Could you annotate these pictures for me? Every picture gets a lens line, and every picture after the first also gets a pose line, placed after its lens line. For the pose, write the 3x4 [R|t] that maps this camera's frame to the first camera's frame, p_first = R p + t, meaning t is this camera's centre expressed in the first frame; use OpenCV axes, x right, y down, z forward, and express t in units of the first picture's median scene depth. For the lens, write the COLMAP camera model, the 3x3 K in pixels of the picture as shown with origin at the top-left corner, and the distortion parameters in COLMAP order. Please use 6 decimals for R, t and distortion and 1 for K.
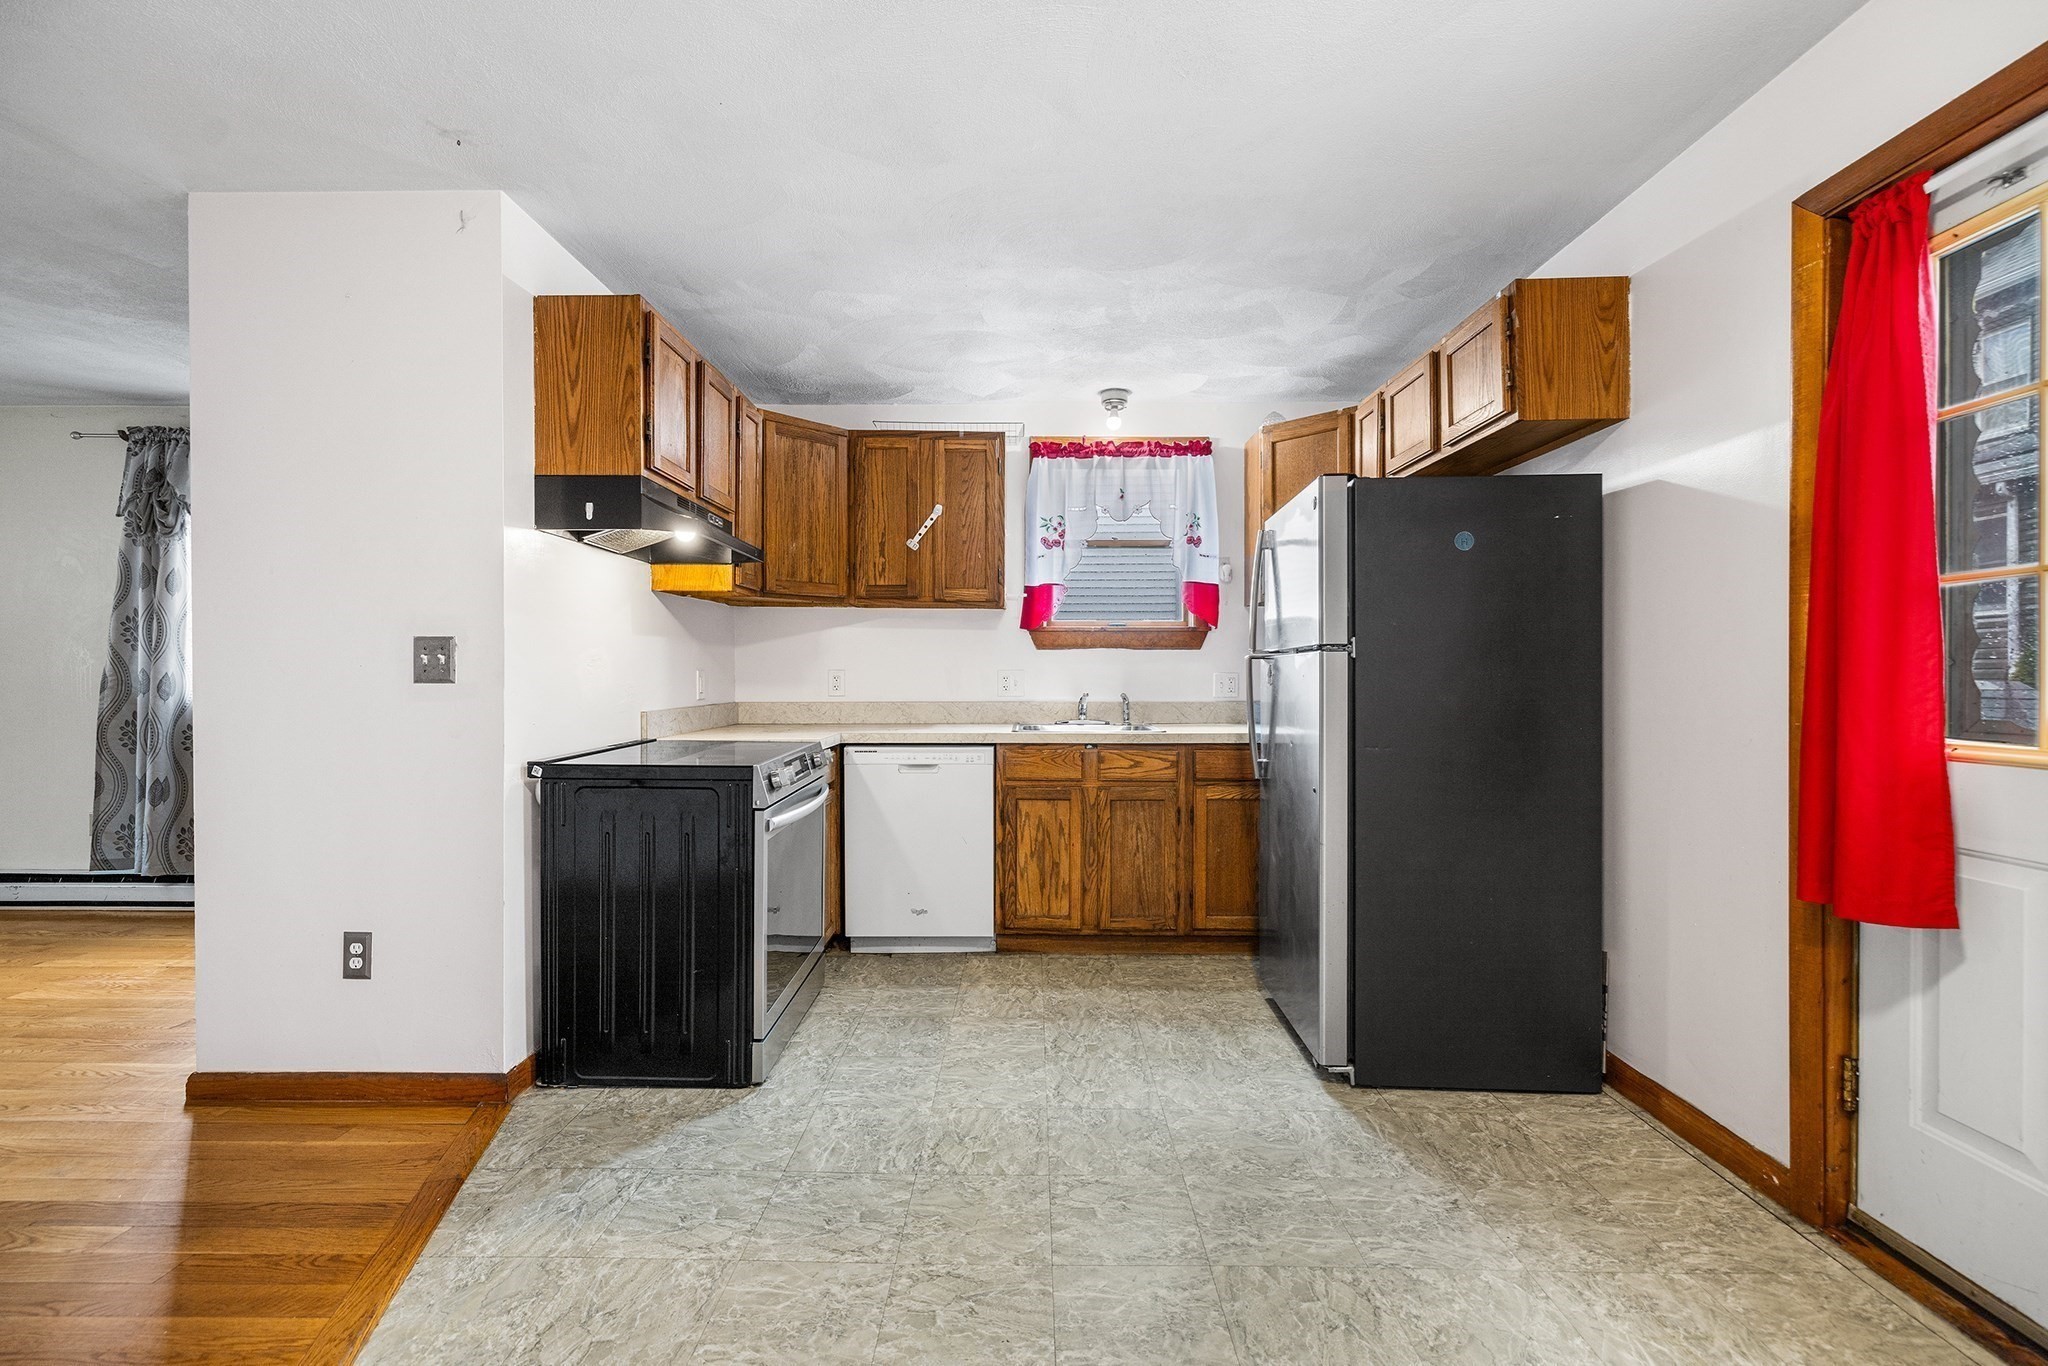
lens RADIAL K [[867.7, 0, 1020.5], [0, 867.7, 681.3], [0, 0, 1]] dist [0.000580, 0.000155]
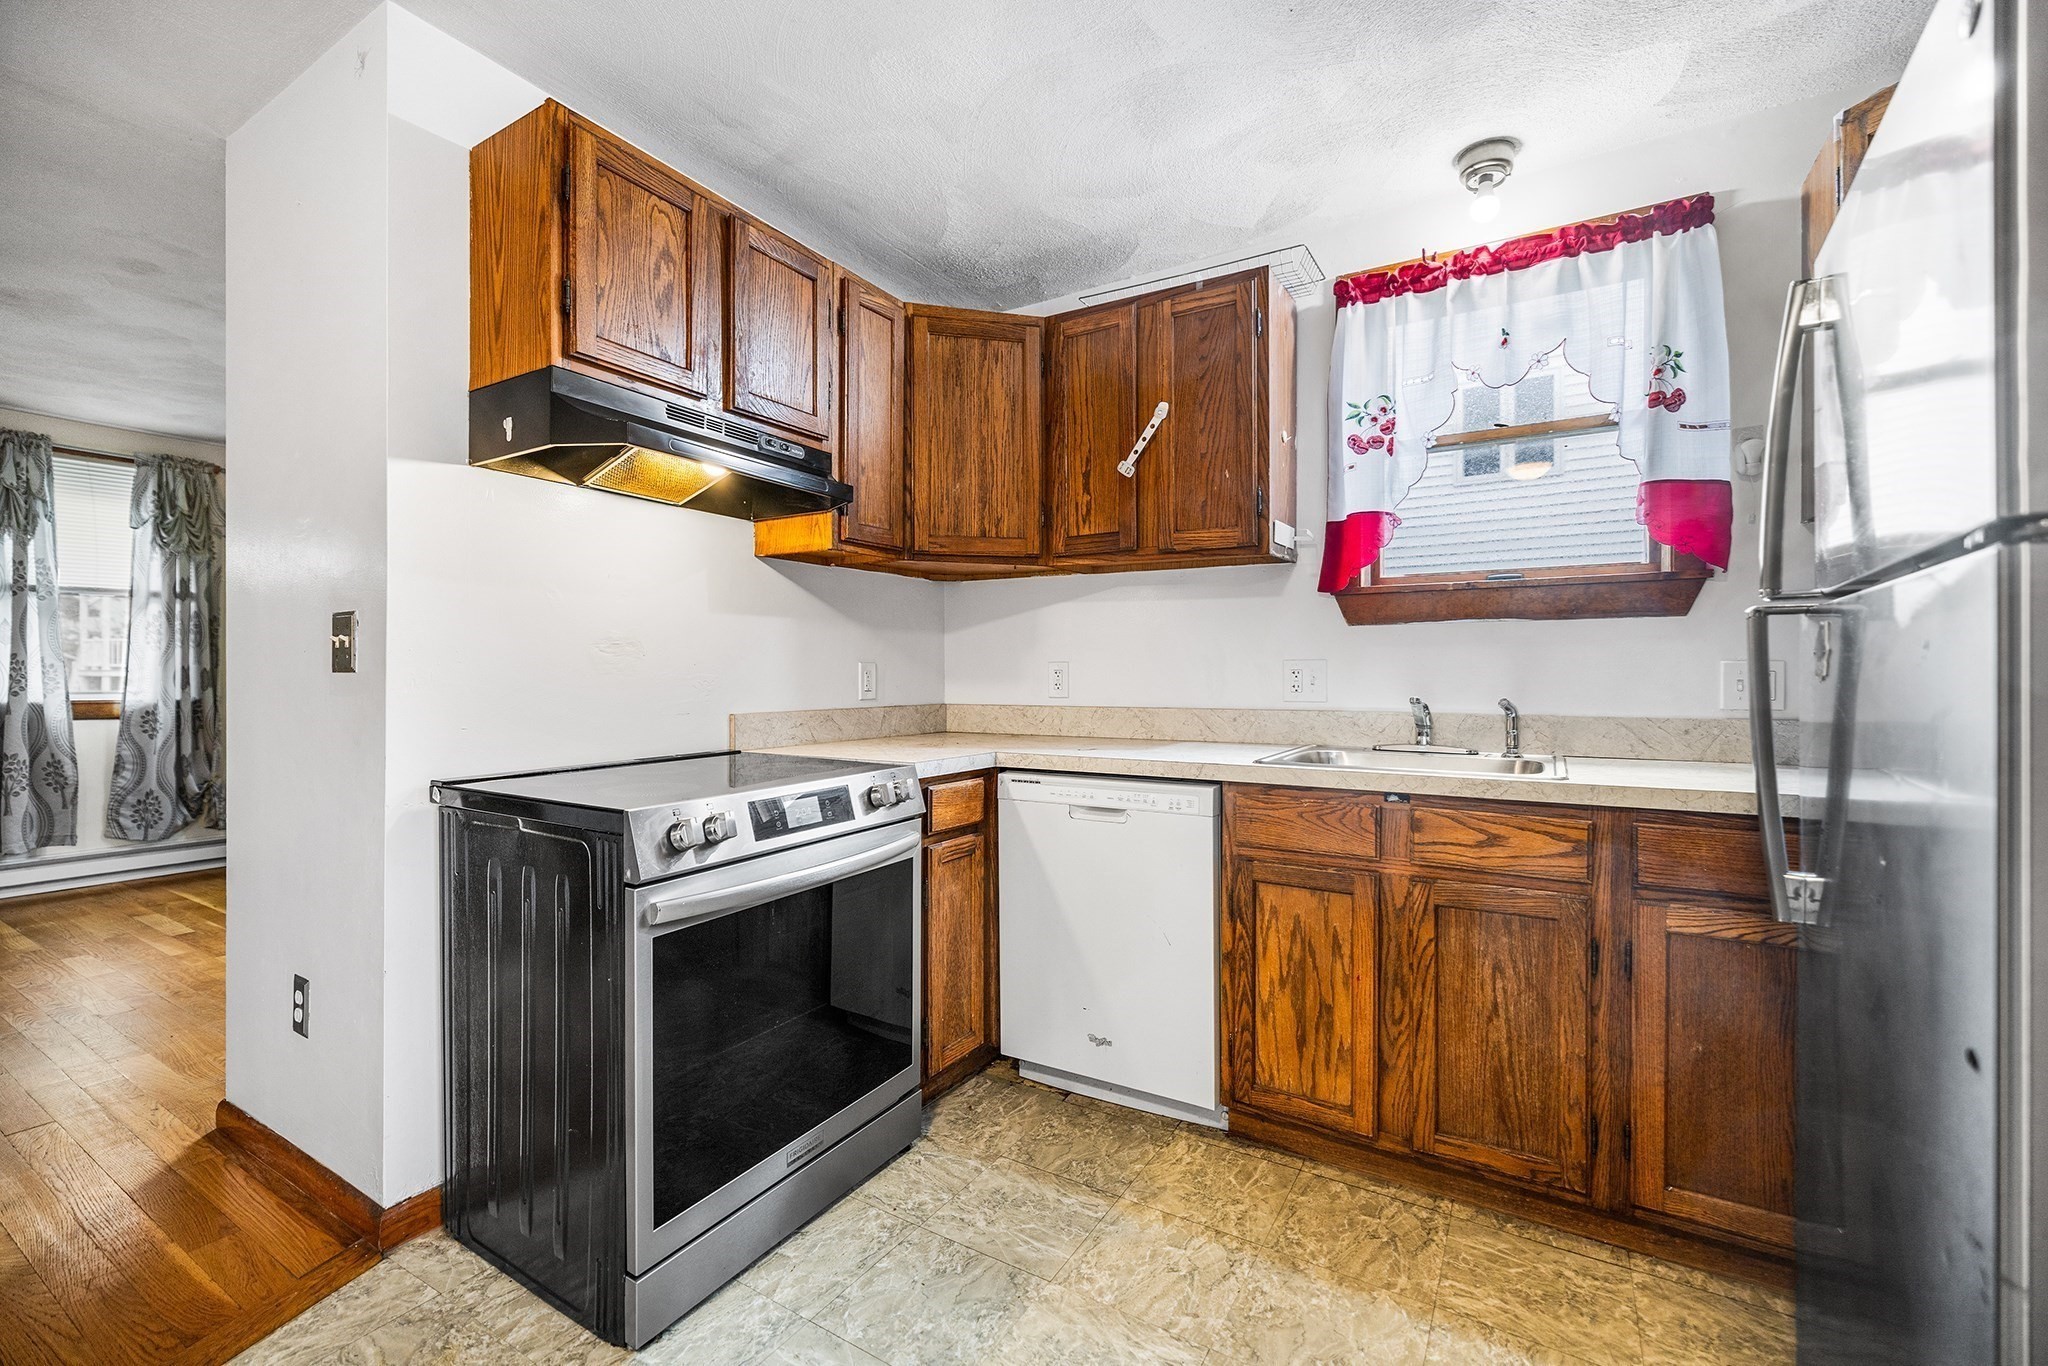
lens RADIAL K [[867.7, 0, 1013.6], [0, 867.7, 678.9], [0, 0, 1]] dist [0.000580, 0.000155]
pose [[0.858123, 0.001283, -0.513442, 0.171358], [-0.004343, 0.999979, -0.004759, 0.006452], [0.513425, 0.006314, 0.858111, 0.475642]]
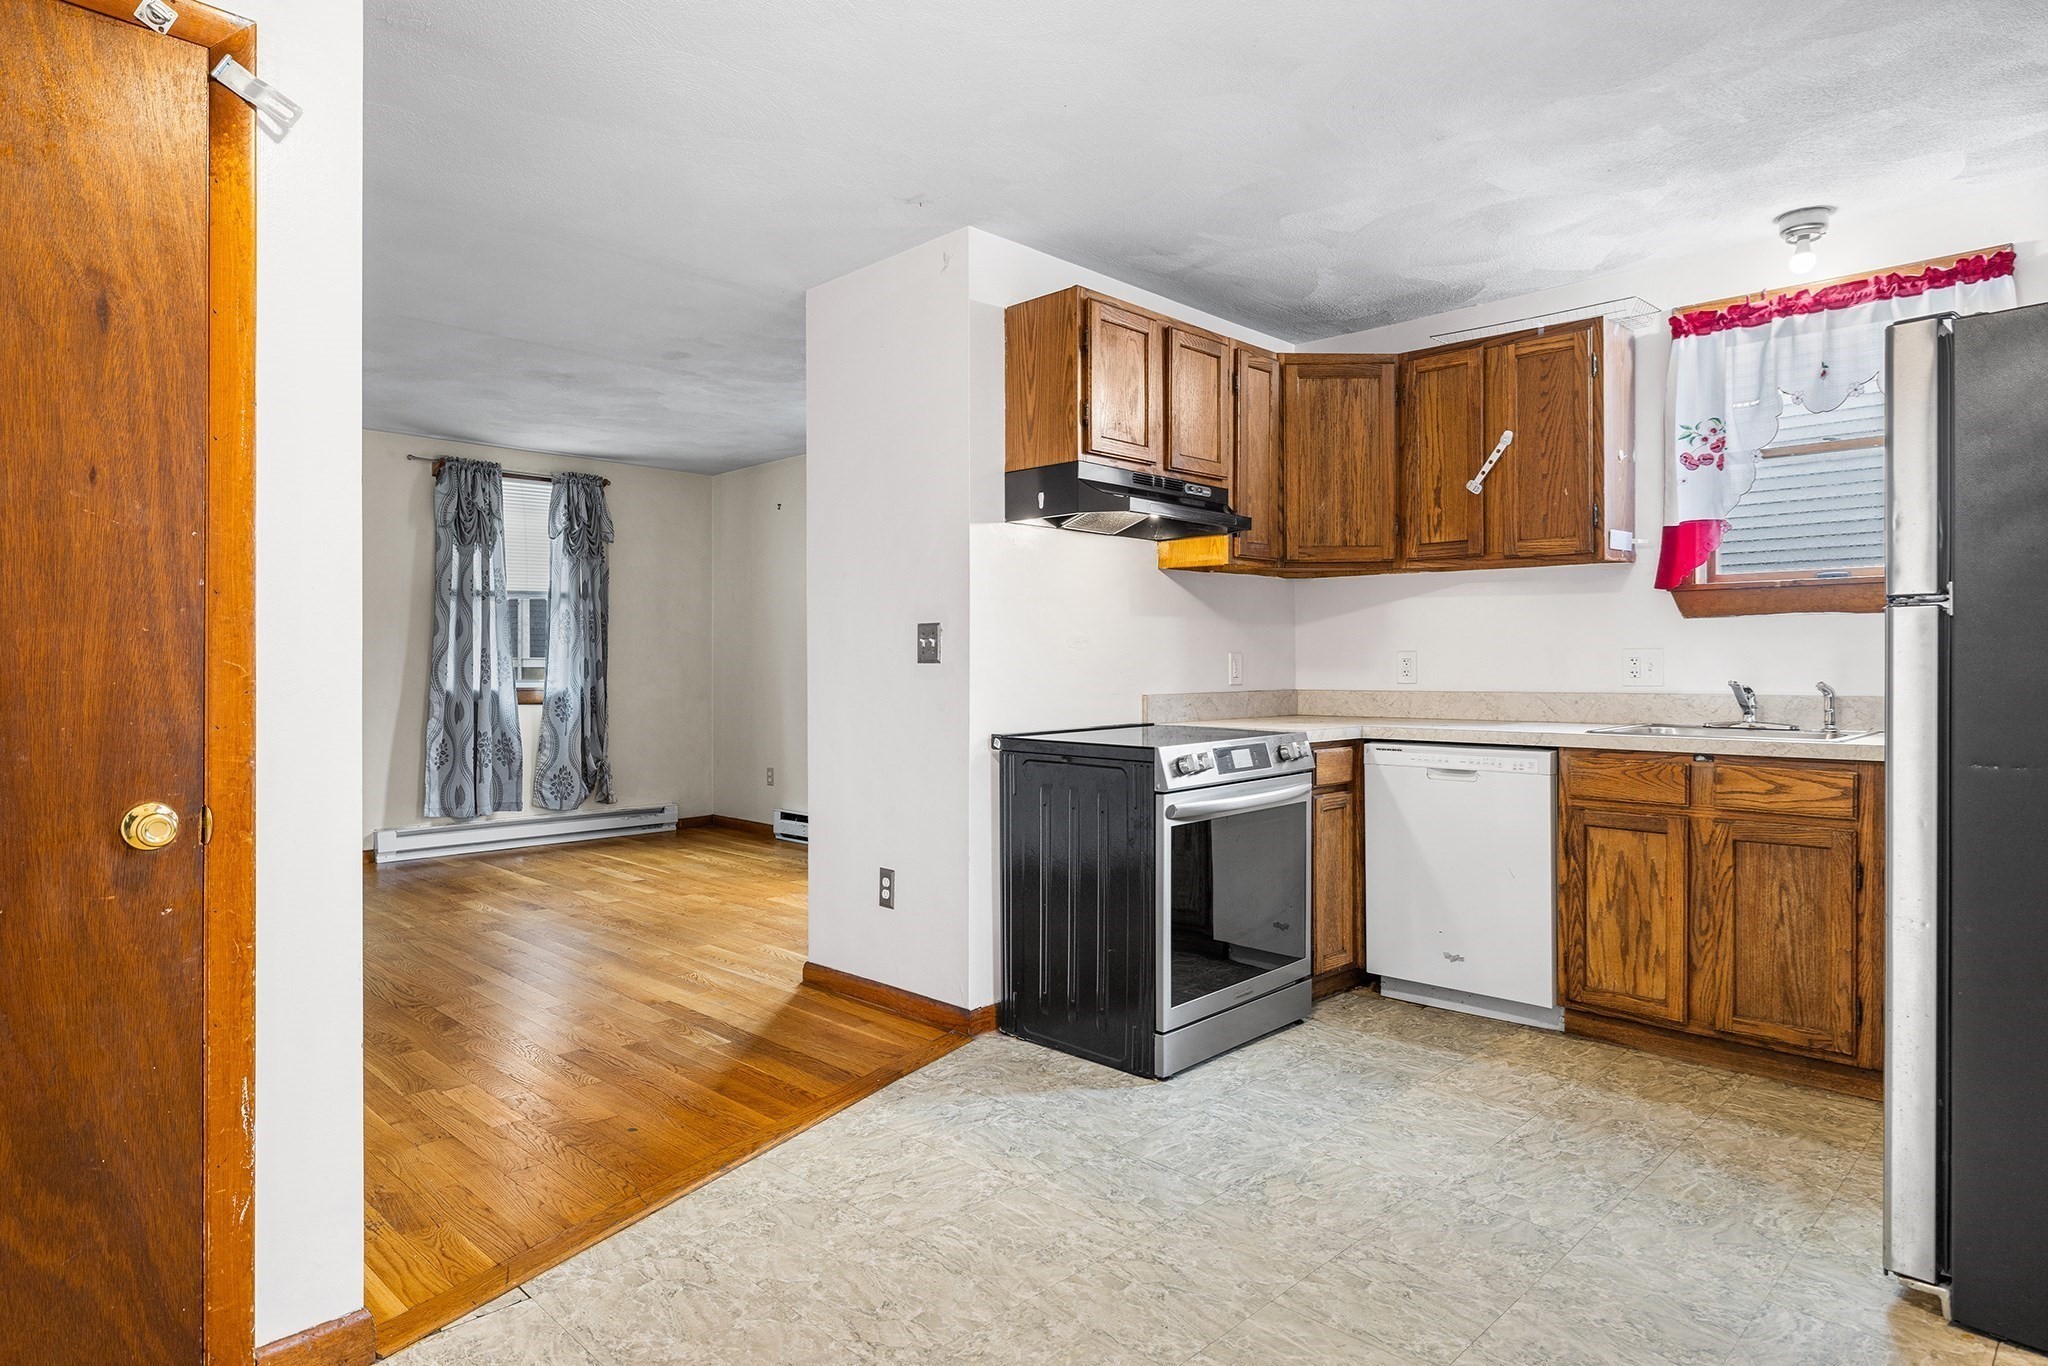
lens RADIAL K [[1156.7, 0, 1024.1], [0, 1156.7, 673.2], [0, 0, 1]] dist [0.002617, -0.001110]
pose [[0.721301, 0.001542, -0.692620, 0.365084], [-0.002901, 0.999995, -0.000796, 0.012330], [0.692615, 0.002583, 0.721302, -0.024345]]
